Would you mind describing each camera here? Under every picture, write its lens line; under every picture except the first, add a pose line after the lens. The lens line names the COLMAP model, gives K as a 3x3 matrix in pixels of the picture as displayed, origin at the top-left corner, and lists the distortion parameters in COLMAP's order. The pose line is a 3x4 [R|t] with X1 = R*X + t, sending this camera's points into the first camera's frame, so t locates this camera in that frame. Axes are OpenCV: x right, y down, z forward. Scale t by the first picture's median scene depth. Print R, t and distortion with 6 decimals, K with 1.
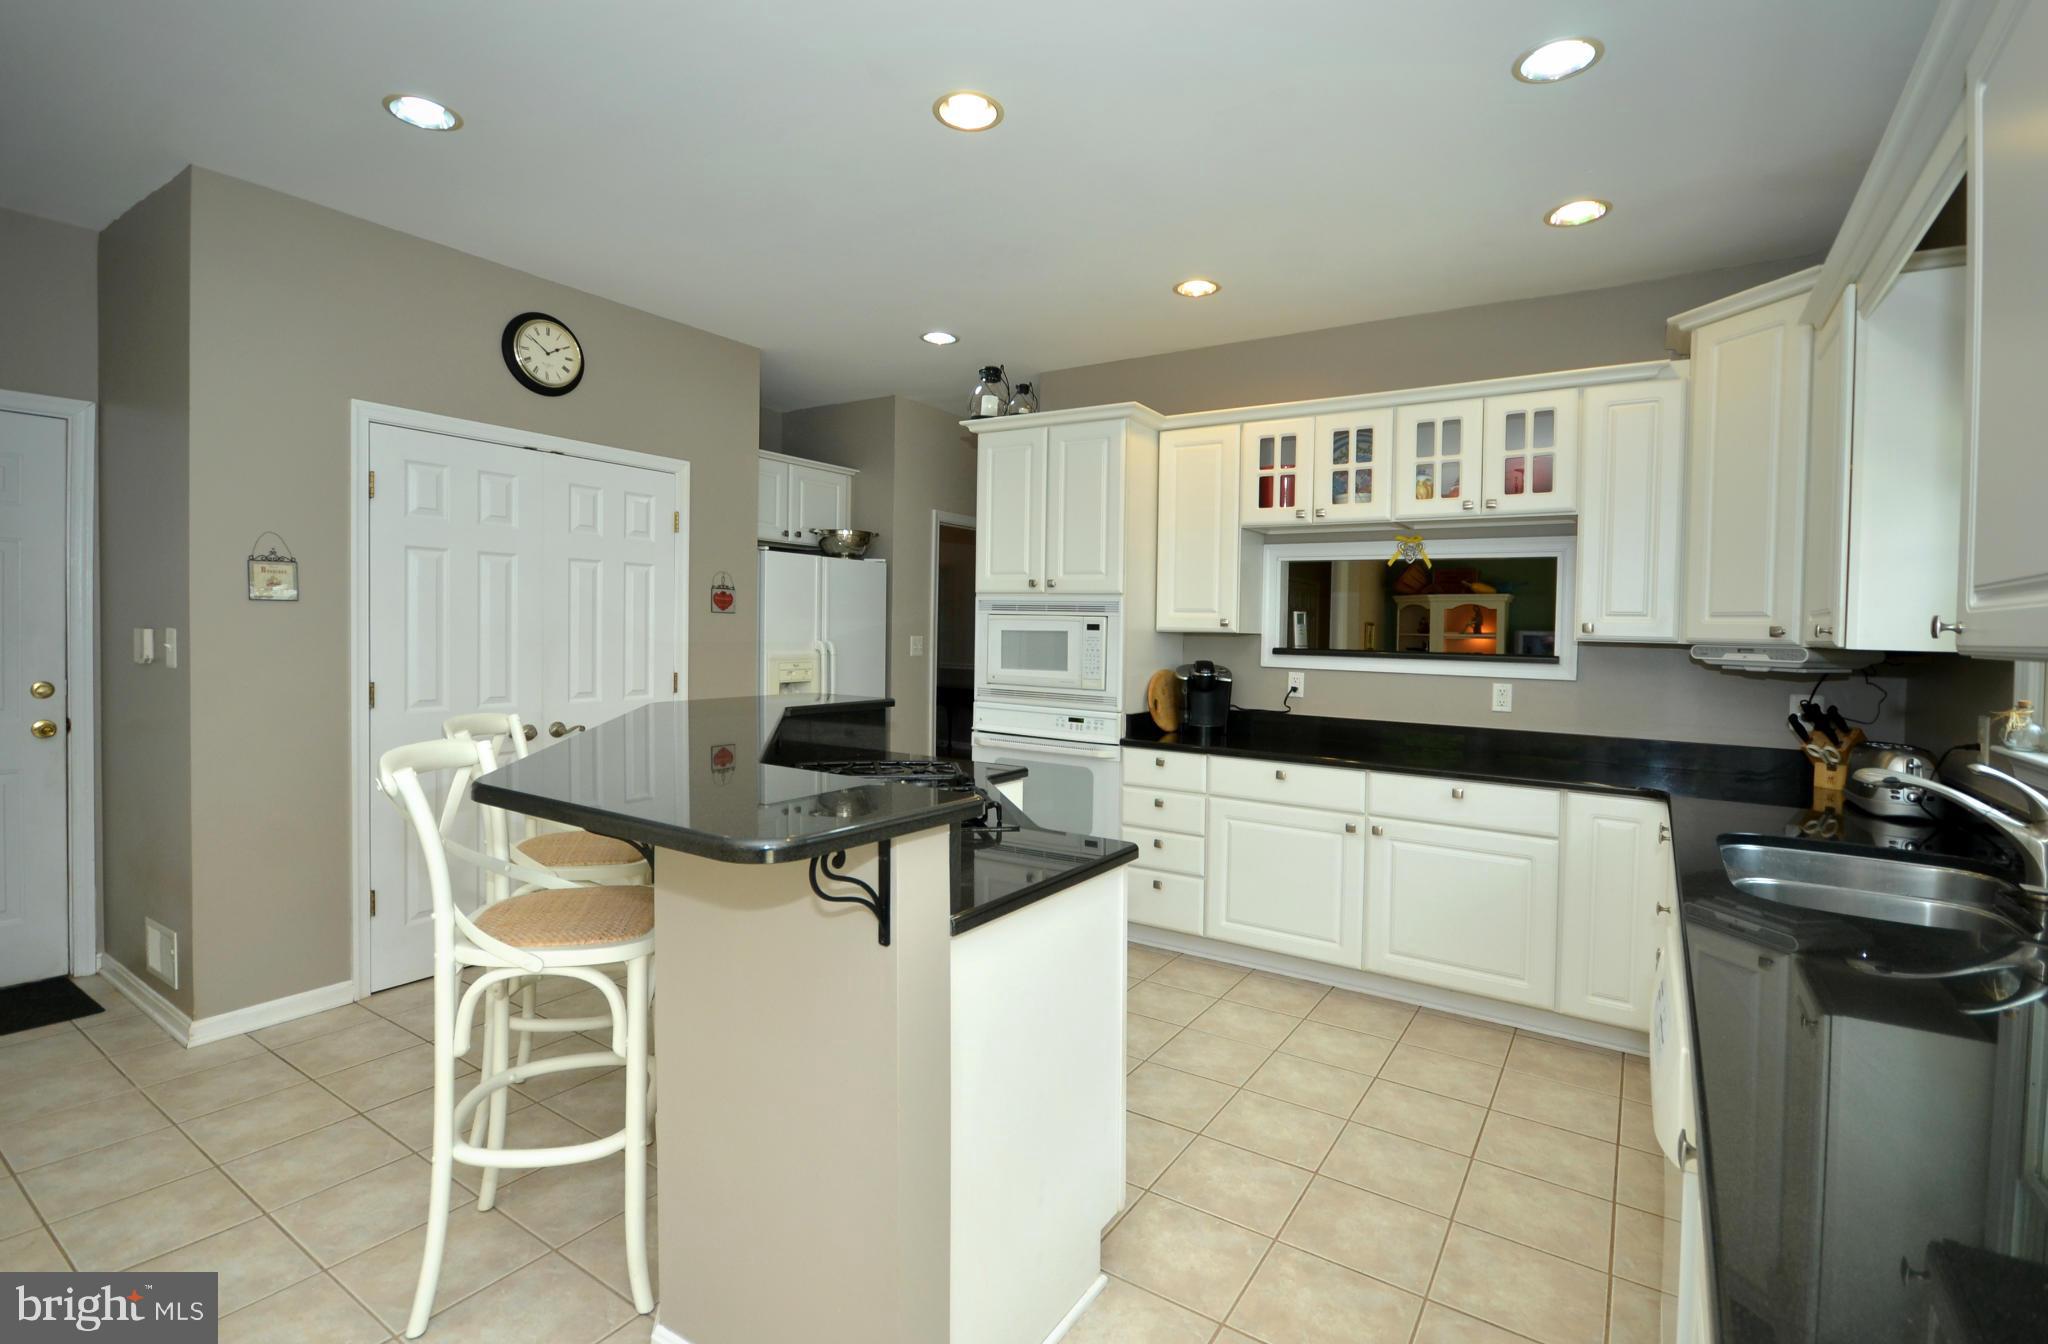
lens RADIAL K [[953.8, 0, 1021.3], [0, 953.8, 661.3], [0, 0, 1]] dist [0.005595, 0.000720]
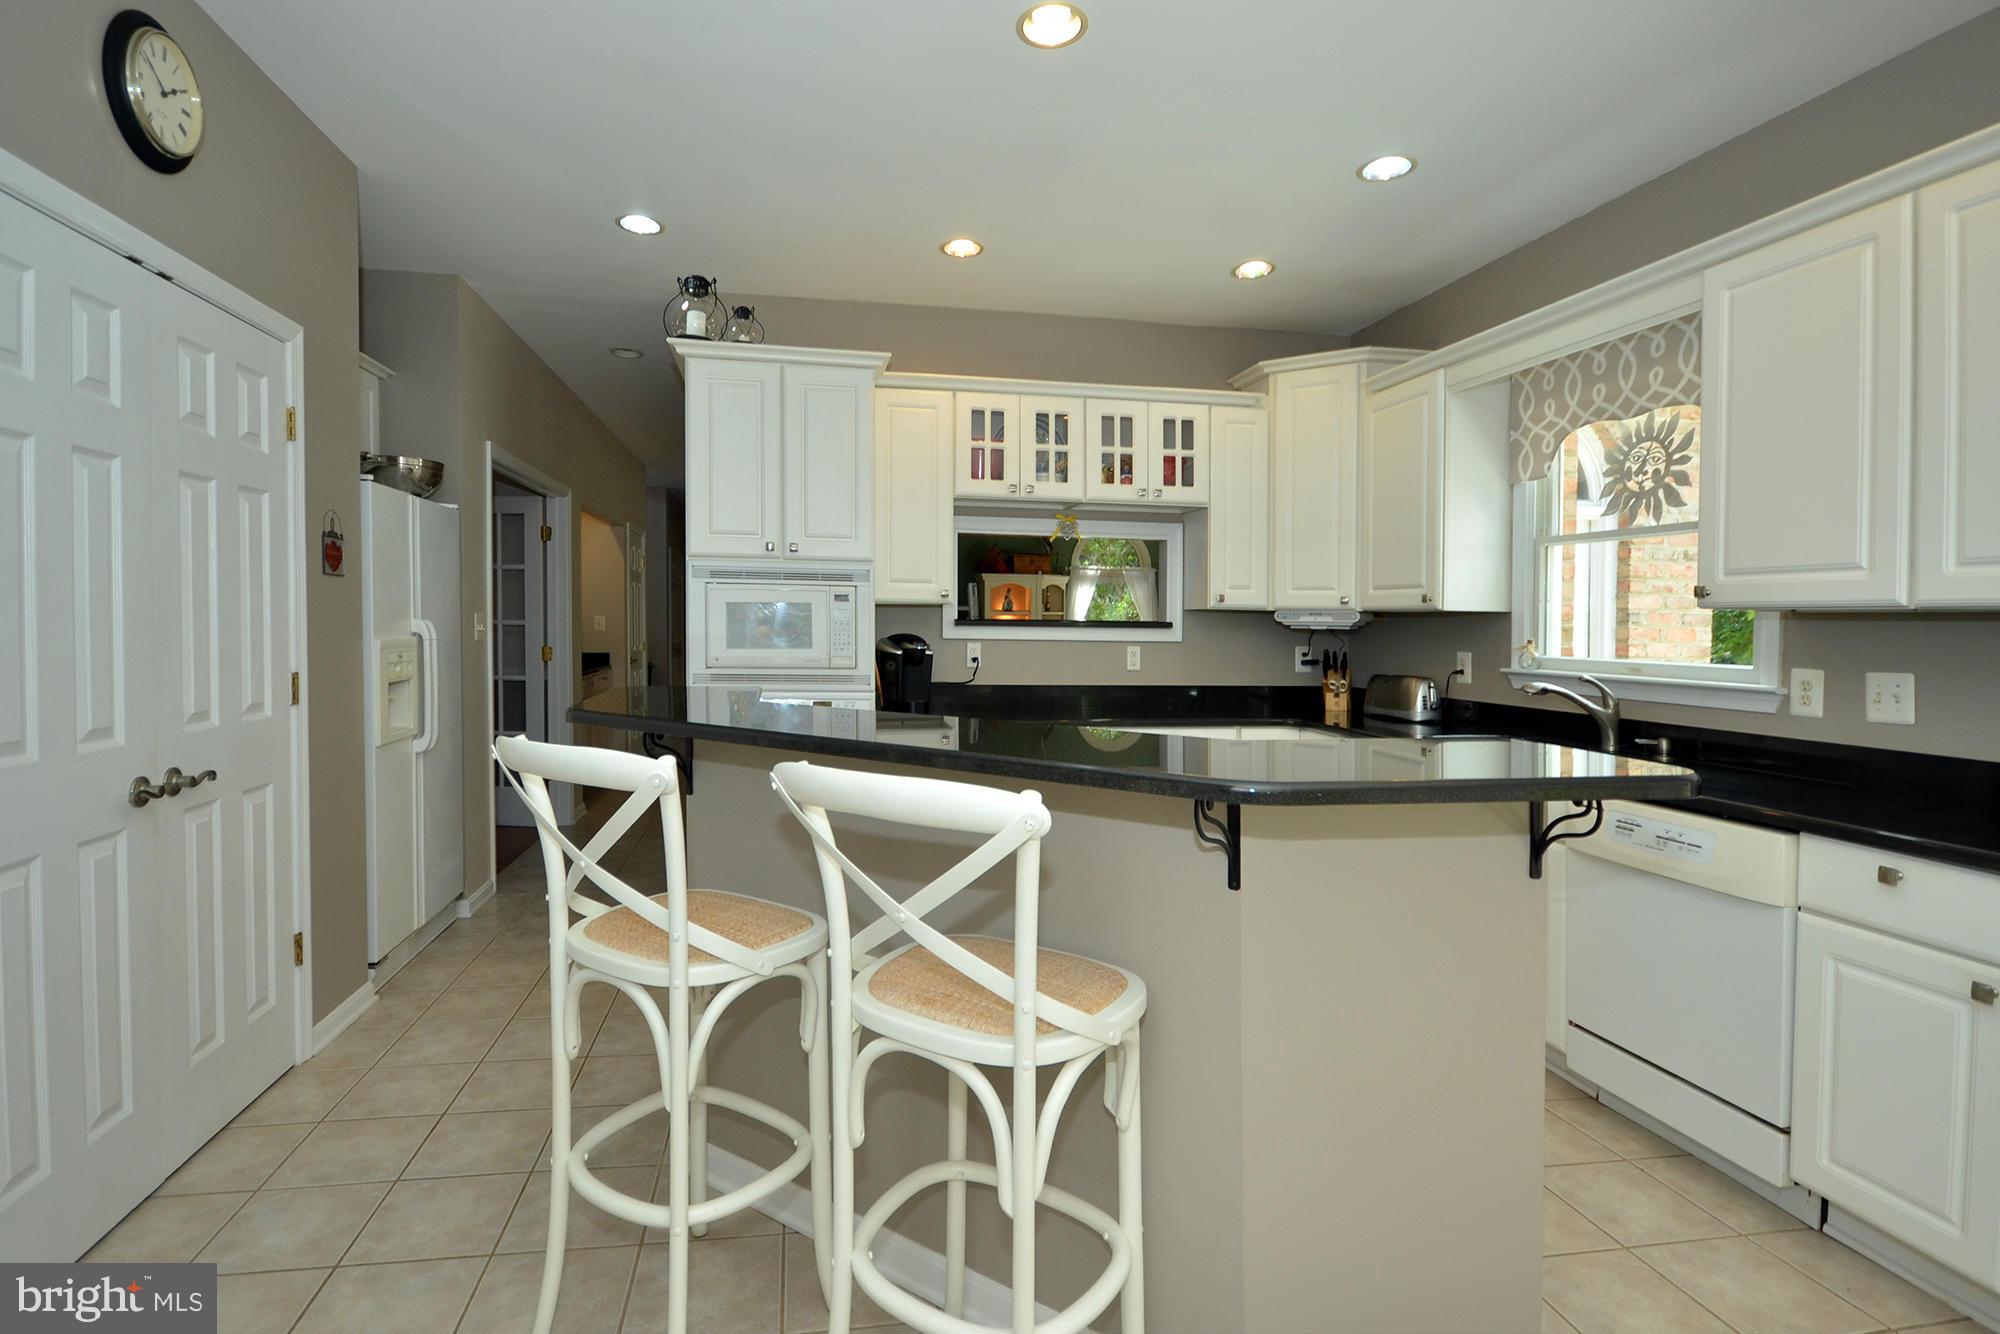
lens RADIAL K [[1014.3, 0, 989.8], [0, 1014.3, 654.4], [0, 0, 1]] dist [-0.000088, 0.000960]
pose [[0.722470, -0.038388, 0.690335, -0.483382], [0.029504, 0.999260, 0.024690, -0.002476], [-0.690772, 0.002530, 0.723068, 0.219267]]
